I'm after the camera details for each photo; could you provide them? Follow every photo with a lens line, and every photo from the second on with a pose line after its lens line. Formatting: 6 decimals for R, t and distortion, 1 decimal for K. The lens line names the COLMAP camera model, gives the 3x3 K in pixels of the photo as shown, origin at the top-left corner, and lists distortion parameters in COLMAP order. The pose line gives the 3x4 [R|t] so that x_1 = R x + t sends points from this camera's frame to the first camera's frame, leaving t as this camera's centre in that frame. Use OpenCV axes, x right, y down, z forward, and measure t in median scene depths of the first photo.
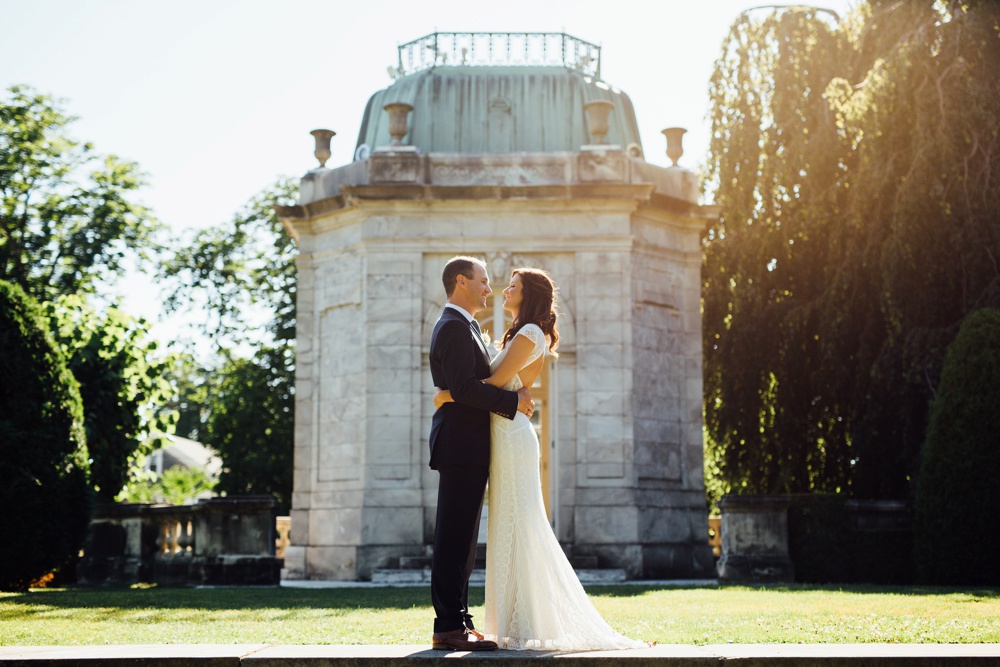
lens RADIAL K [[1437.7, 0, 500.0], [0, 1437.7, 333.5], [0, 0, 1]] dist [0.002225, 0.088393]
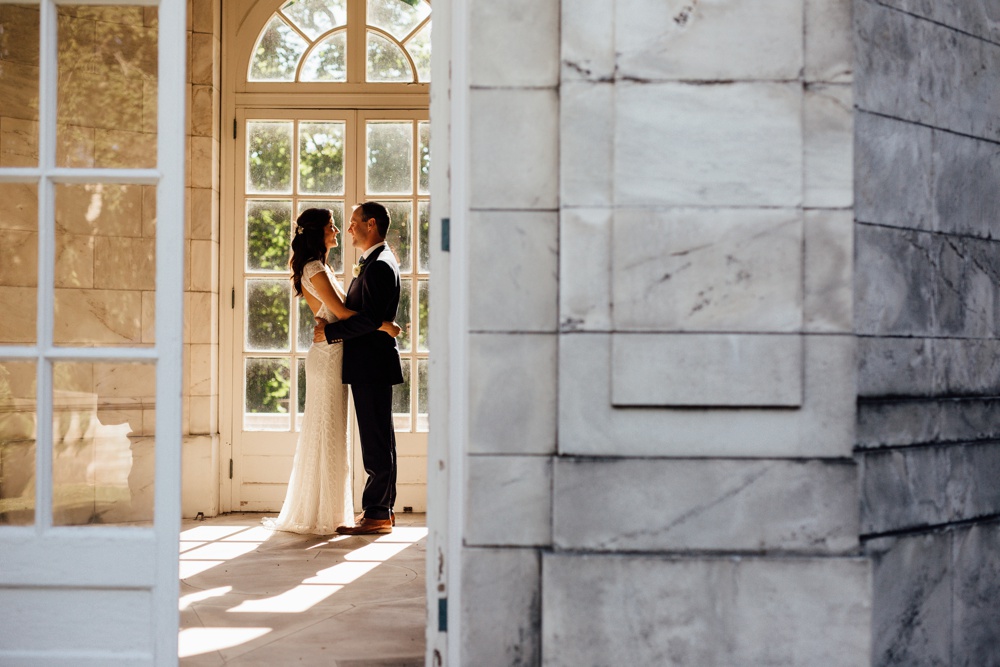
lens RADIAL K [[1437.7, 0, 500.0], [0, 1437.7, 333.5], [0, 0, 1]] dist [0.002225, 0.088393]
pose [[0.999930, 0.006272, 0.010032, 0.040956], [-0.007591, 0.990498, 0.137316, 0.059937], [-0.009076, -0.137382, 0.990477, 0.758028]]
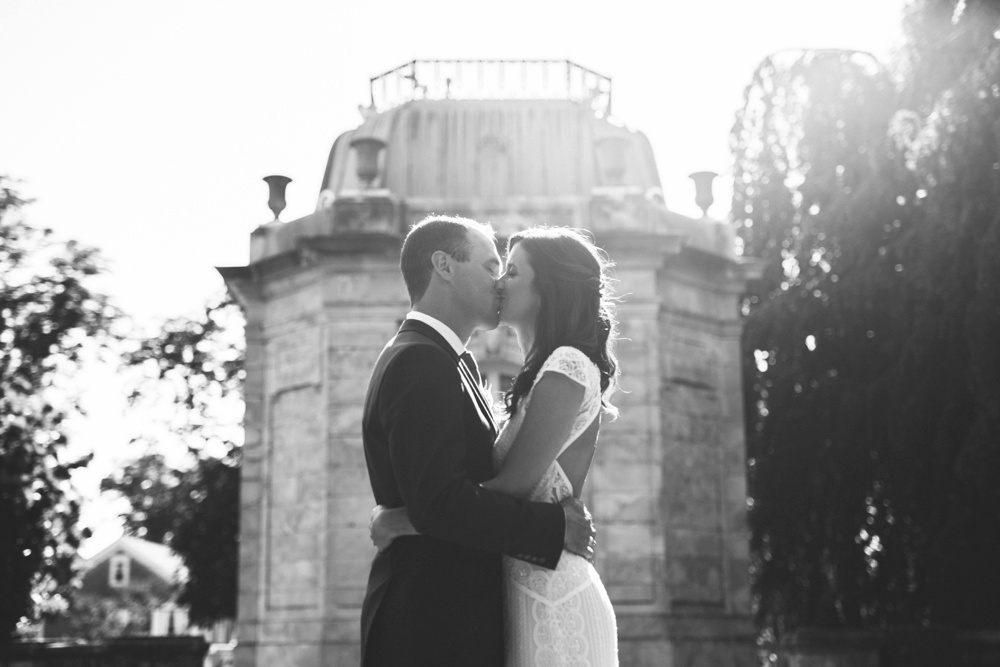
lens RADIAL K [[1437.7, 0, 500.0], [0, 1437.7, 333.5], [0, 0, 1]] dist [0.002225, 0.088393]
pose [[0.999931, -0.006185, 0.009939, -0.004636], [0.006841, 0.997701, -0.067430, 0.005442], [-0.009499, 0.067494, 0.997674, 0.192951]]
